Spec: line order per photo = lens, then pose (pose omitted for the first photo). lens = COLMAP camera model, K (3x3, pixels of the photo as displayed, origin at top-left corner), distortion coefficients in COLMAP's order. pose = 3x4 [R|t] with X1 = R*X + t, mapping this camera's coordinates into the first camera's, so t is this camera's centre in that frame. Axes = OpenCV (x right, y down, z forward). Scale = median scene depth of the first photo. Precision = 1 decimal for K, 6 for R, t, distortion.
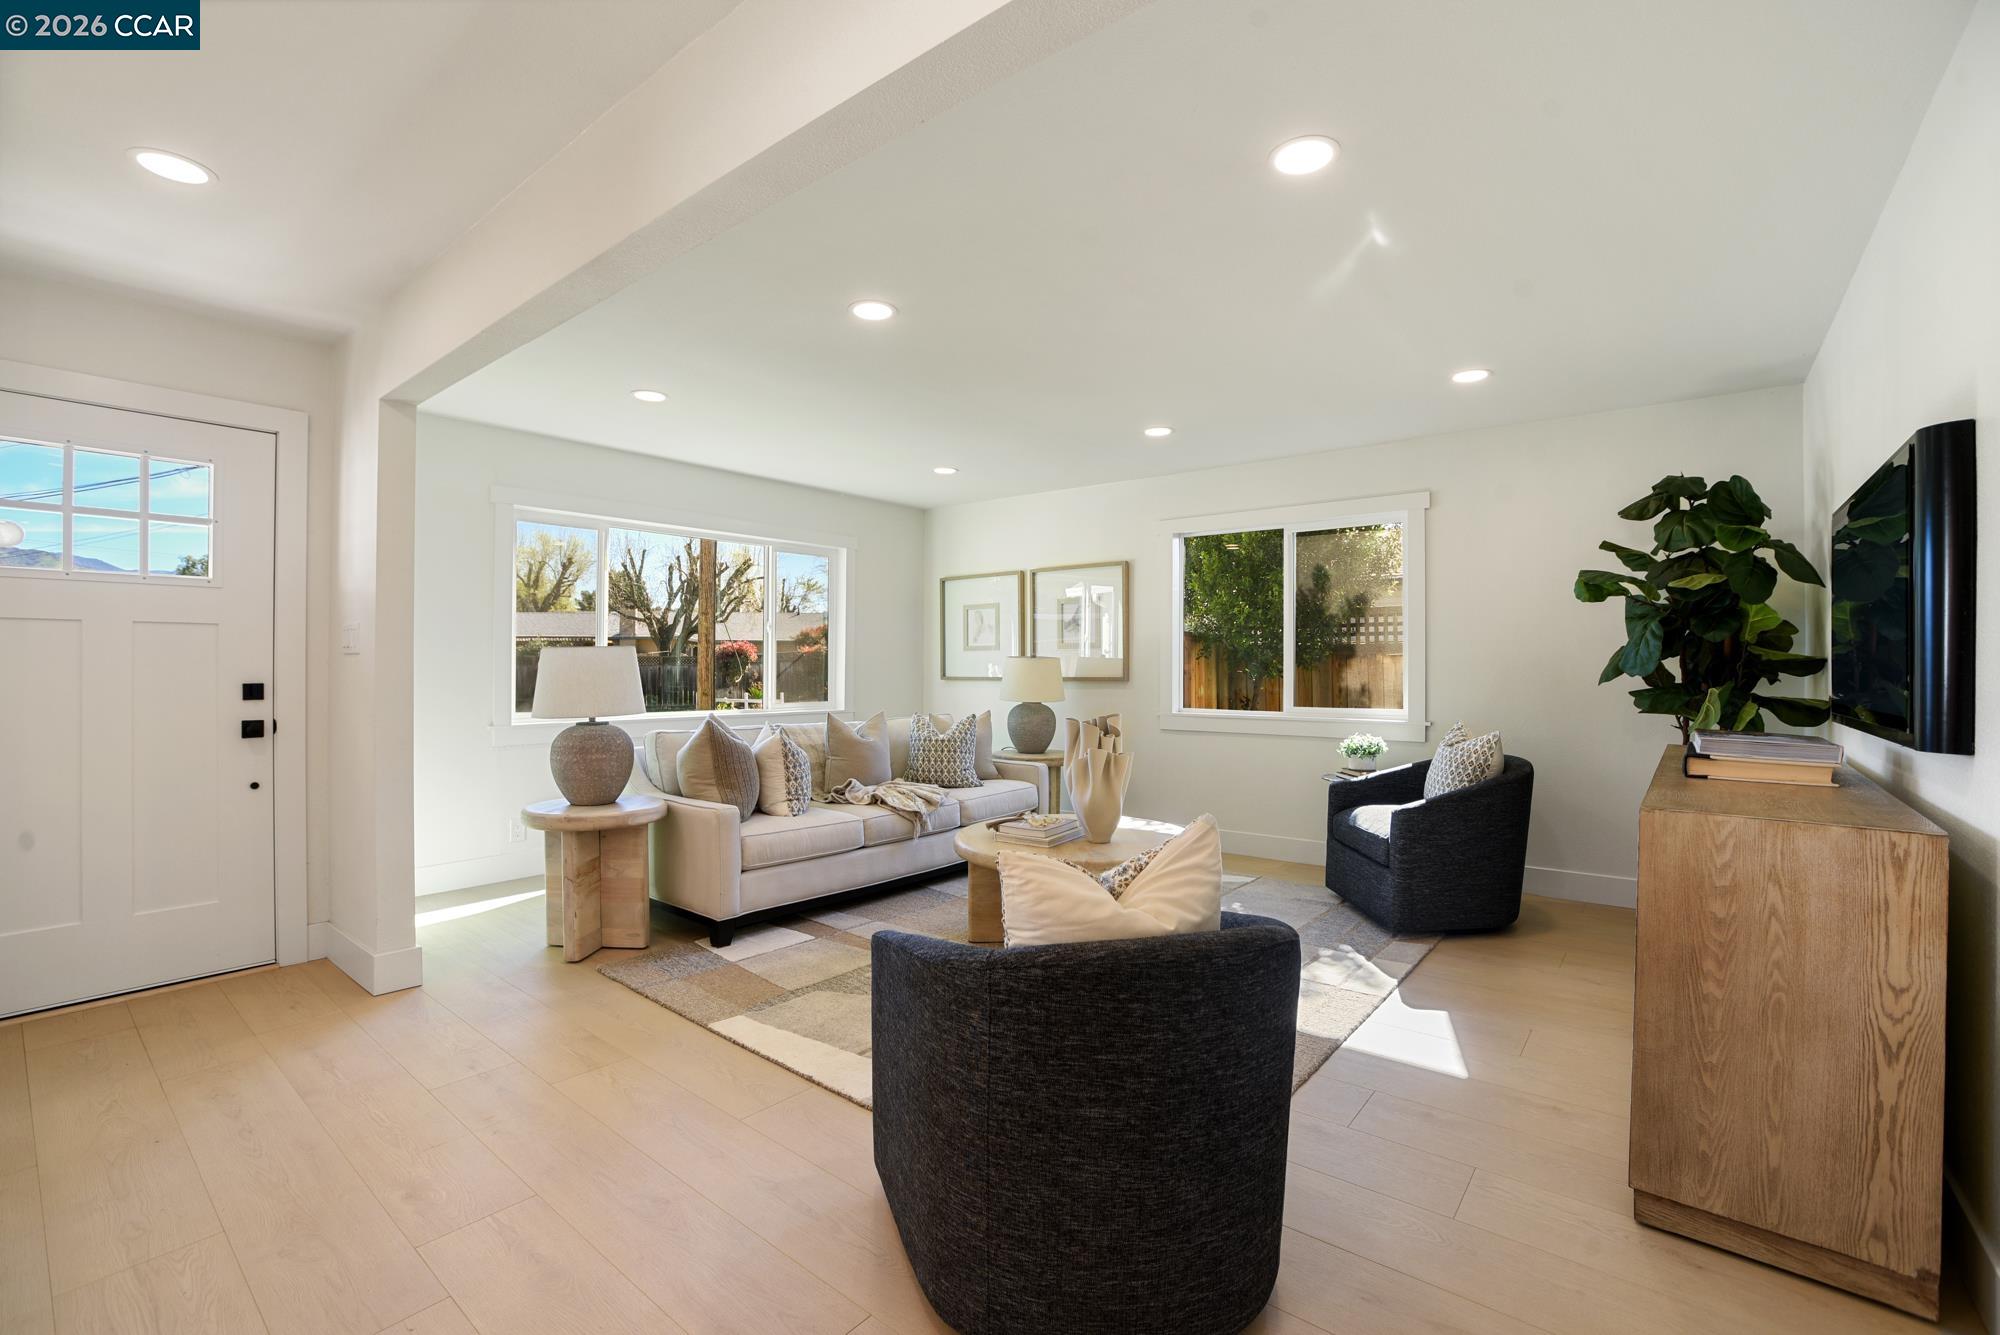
lens RADIAL K [[869.4, 0, 1000.0], [0, 869.4, 667.5], [0, 0, 1]] dist [-0.061971, 0.019826]
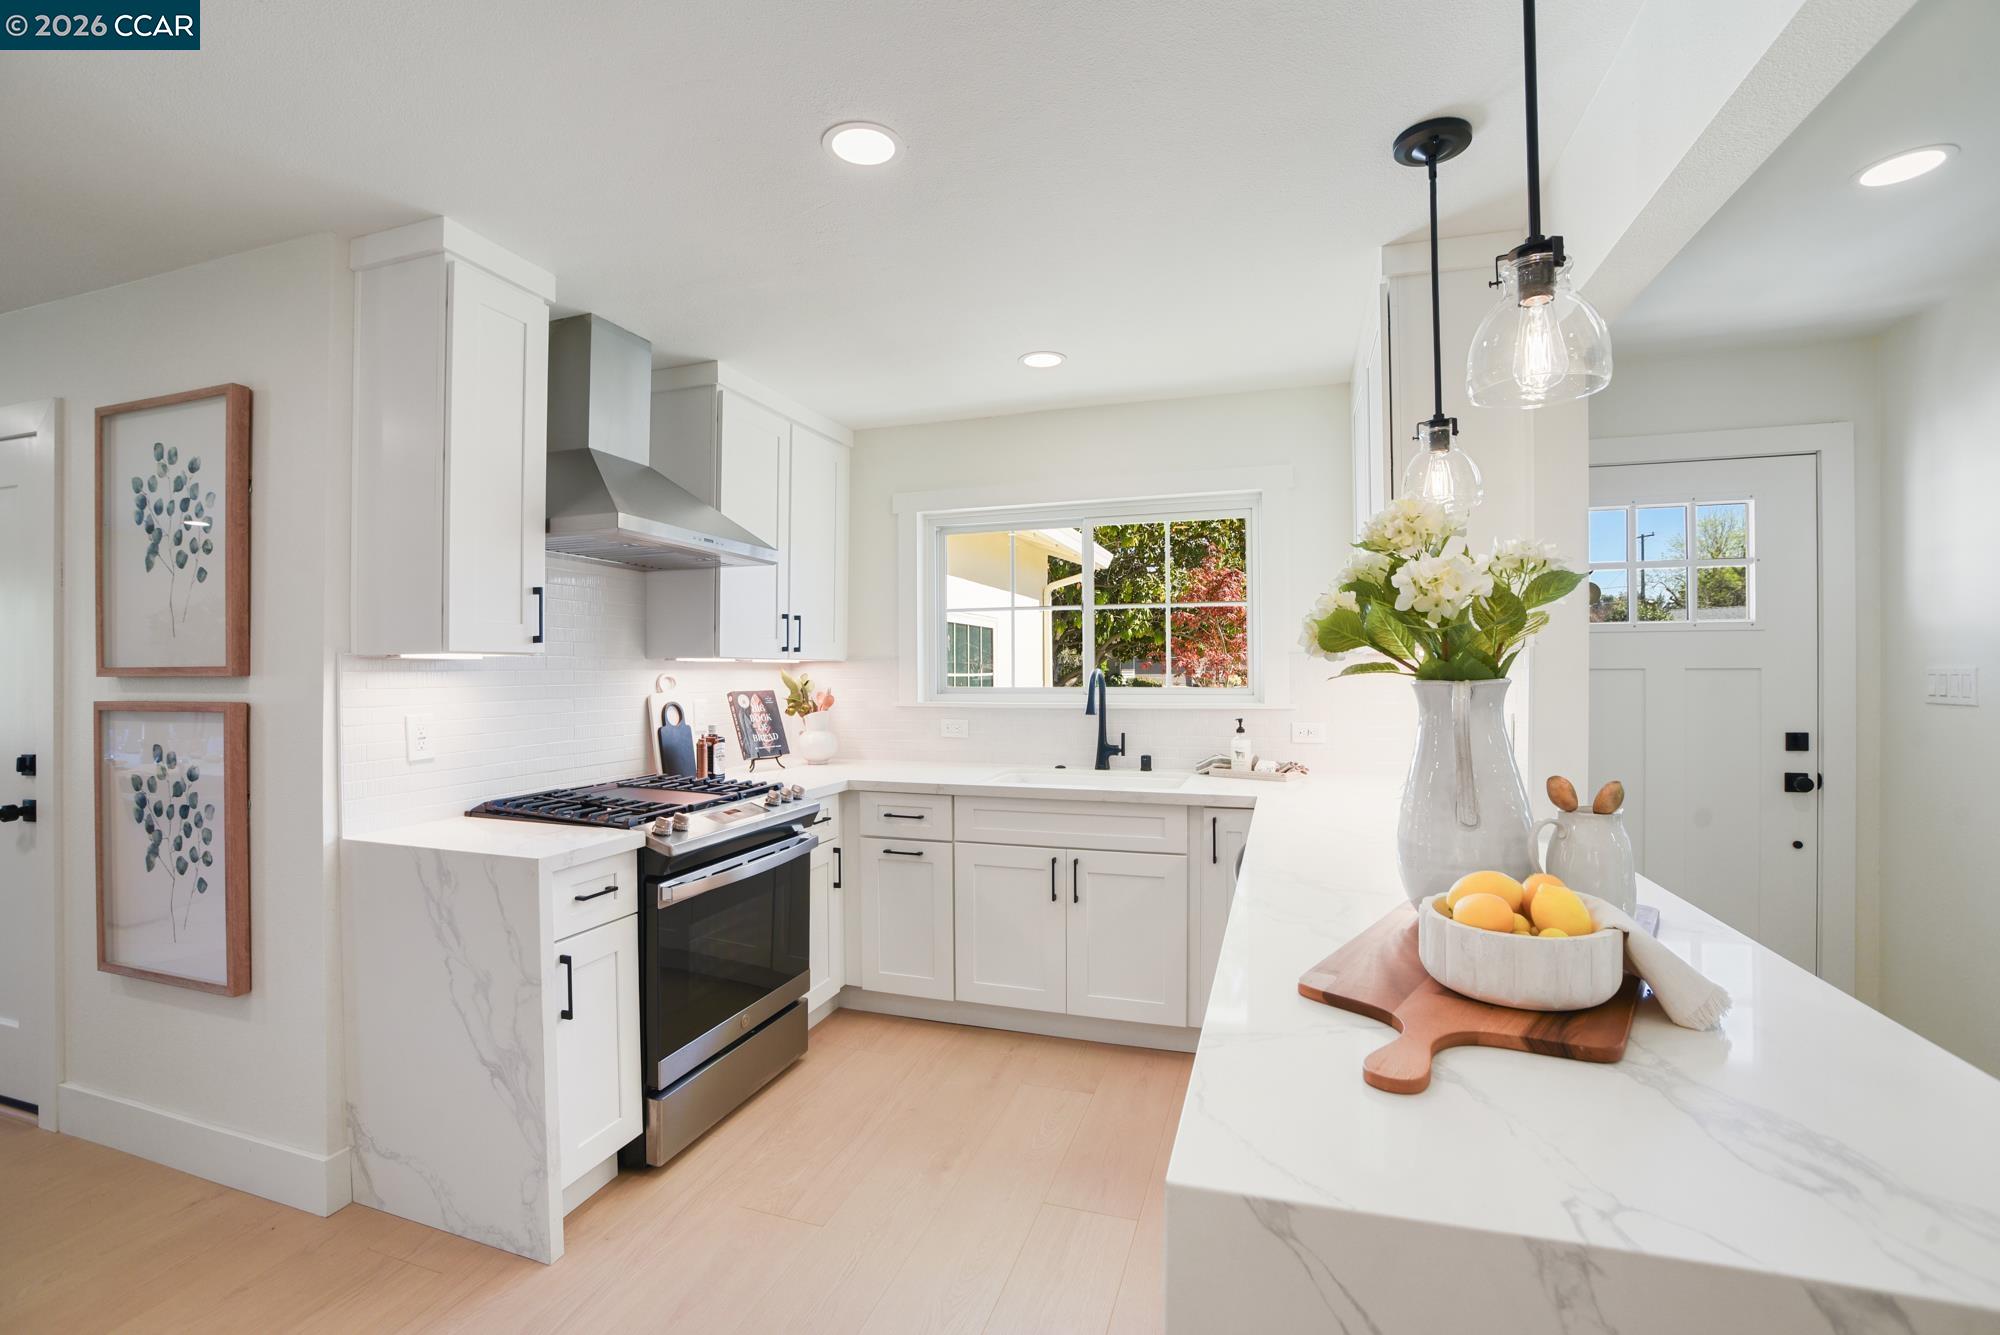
lens RADIAL K [[874.6, 0, 997.7], [0, 874.6, 664.4], [0, 0, 1]] dist [-0.070562, 0.025193]
pose [[0.355563, -0.006488, -0.934630, -0.310851], [0.005937, 0.999971, -0.004682, -0.050162], [0.934633, -0.003884, 0.355592, -0.123723]]
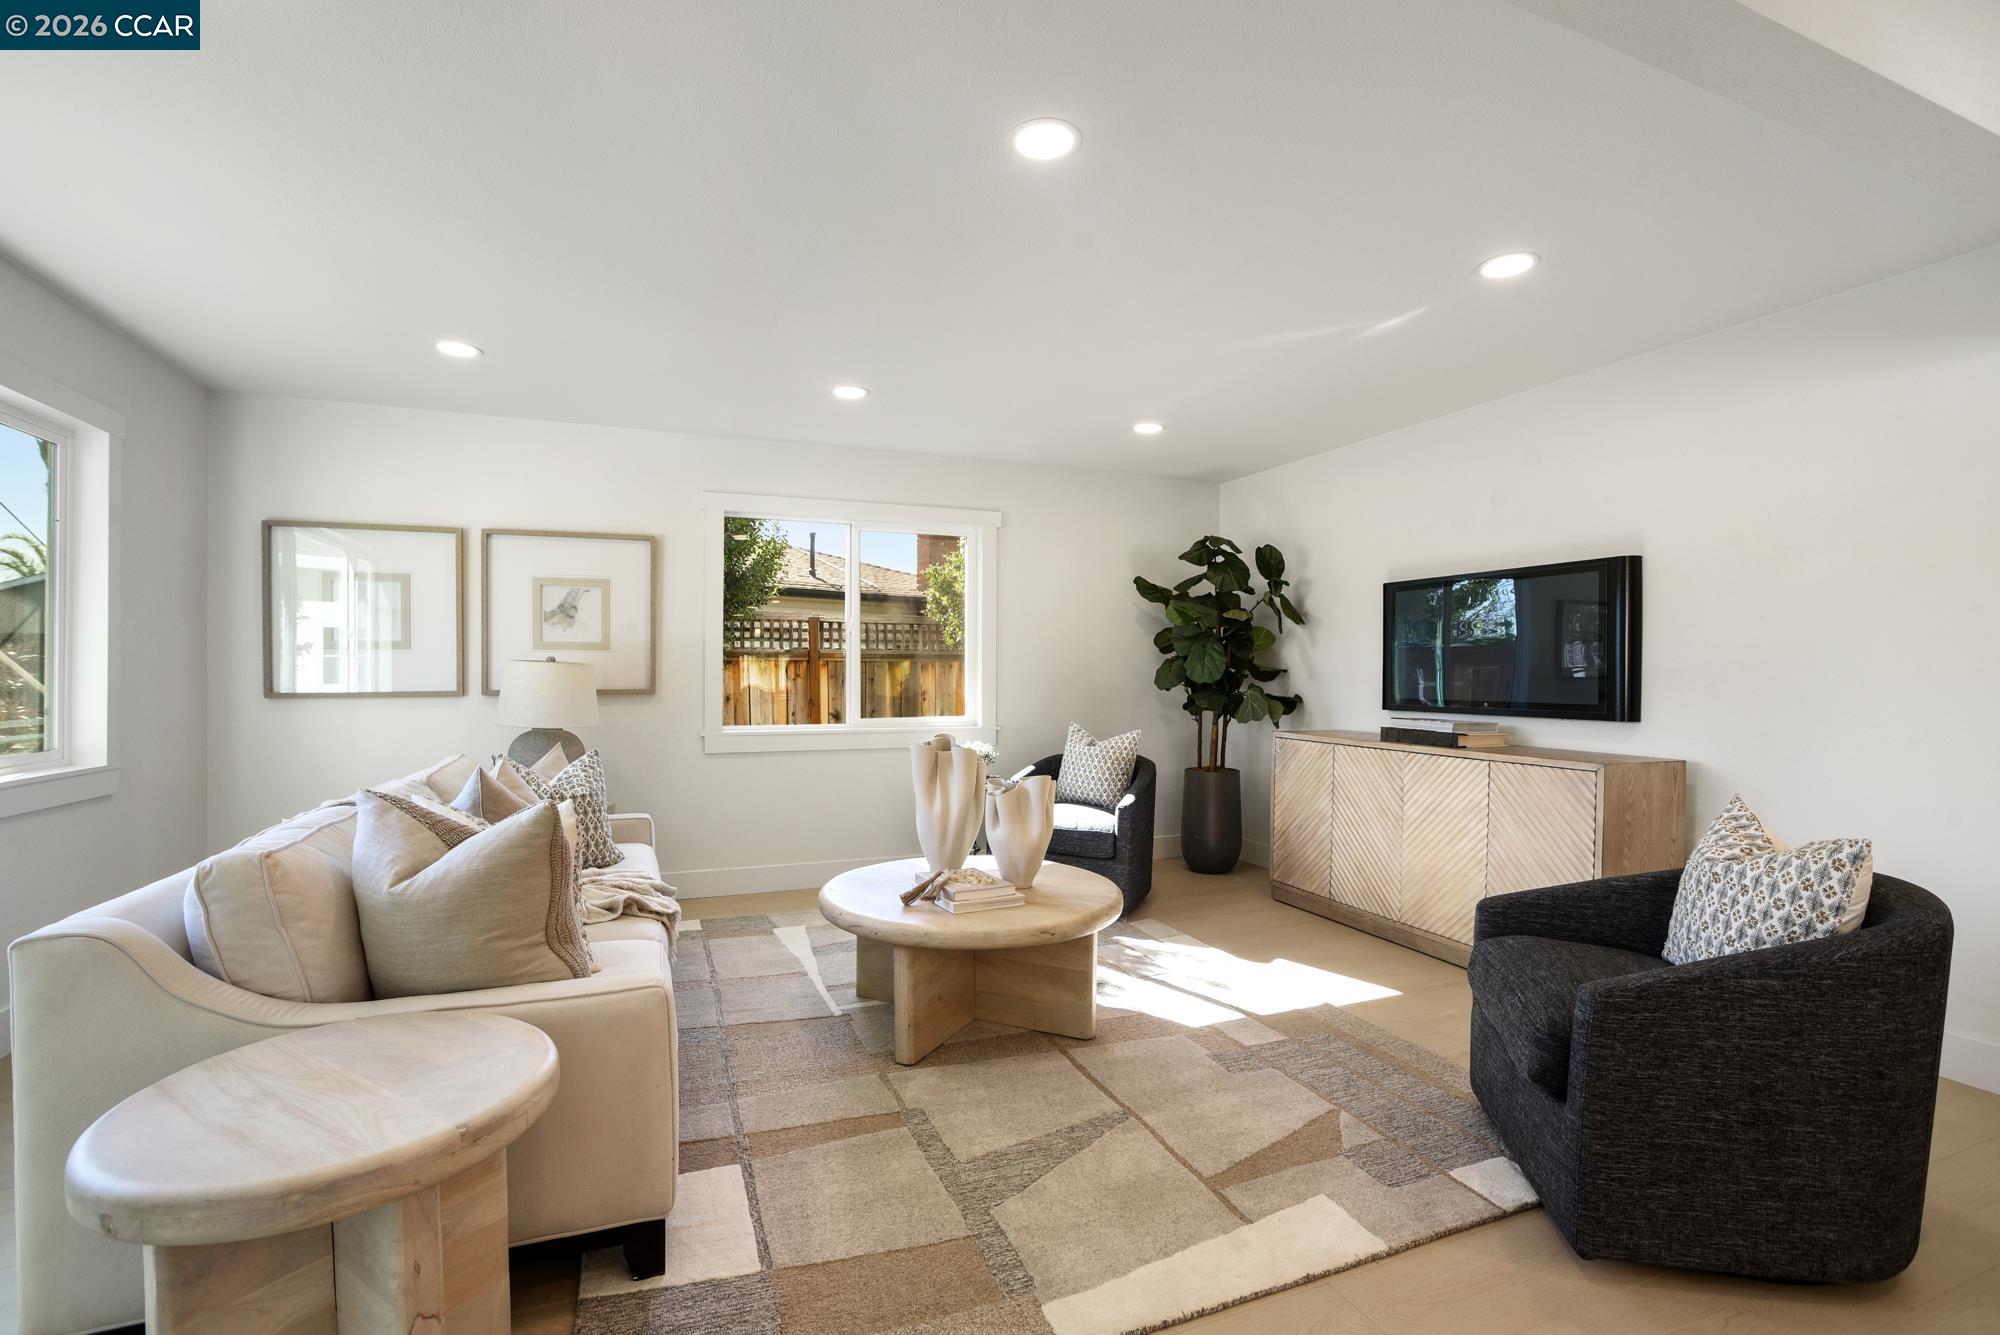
lens RADIAL K [[899.3, 0, 999.7], [0, 899.3, 682.8], [0, 0, 1]] dist [-0.068627, 0.027397]
pose [[0.481849, -0.009347, 0.876204, -0.656749], [-0.001369, 0.999934, 0.011420, -0.005214], [-0.876253, -0.006702, 0.481804, 0.608171]]
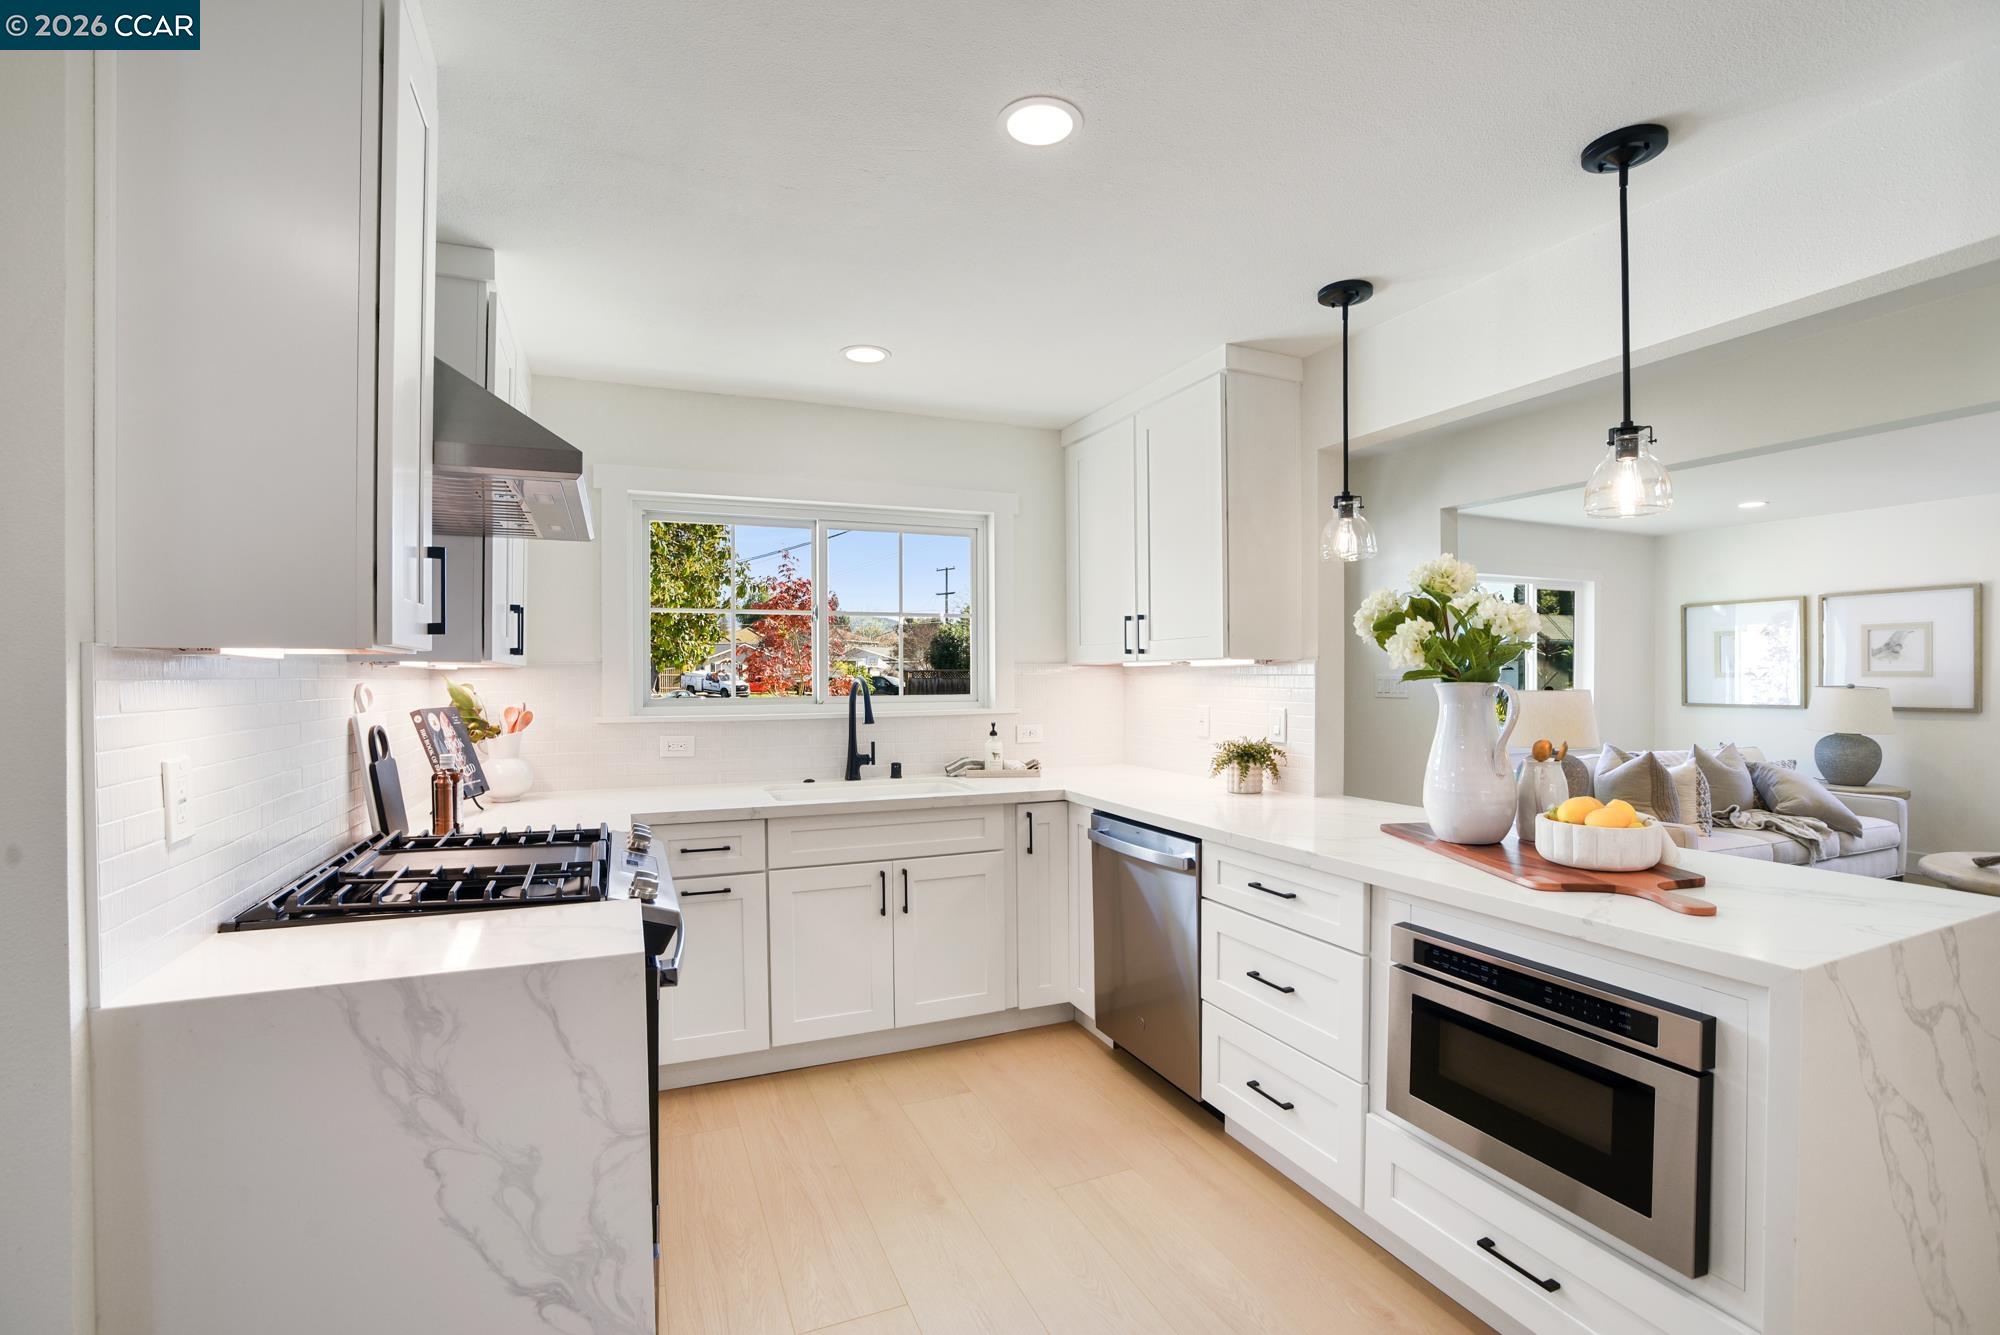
lens RADIAL K [[880.7, 0, 992.3], [0, 880.7, 681.4], [0, 0, 1]] dist [-0.063684, 0.022279]
pose [[0.884373, -0.002494, -0.466774, -0.616210], [0.006270, 0.999959, 0.006535, -0.049843], [0.466739, -0.008706, 0.884352, -0.467812]]
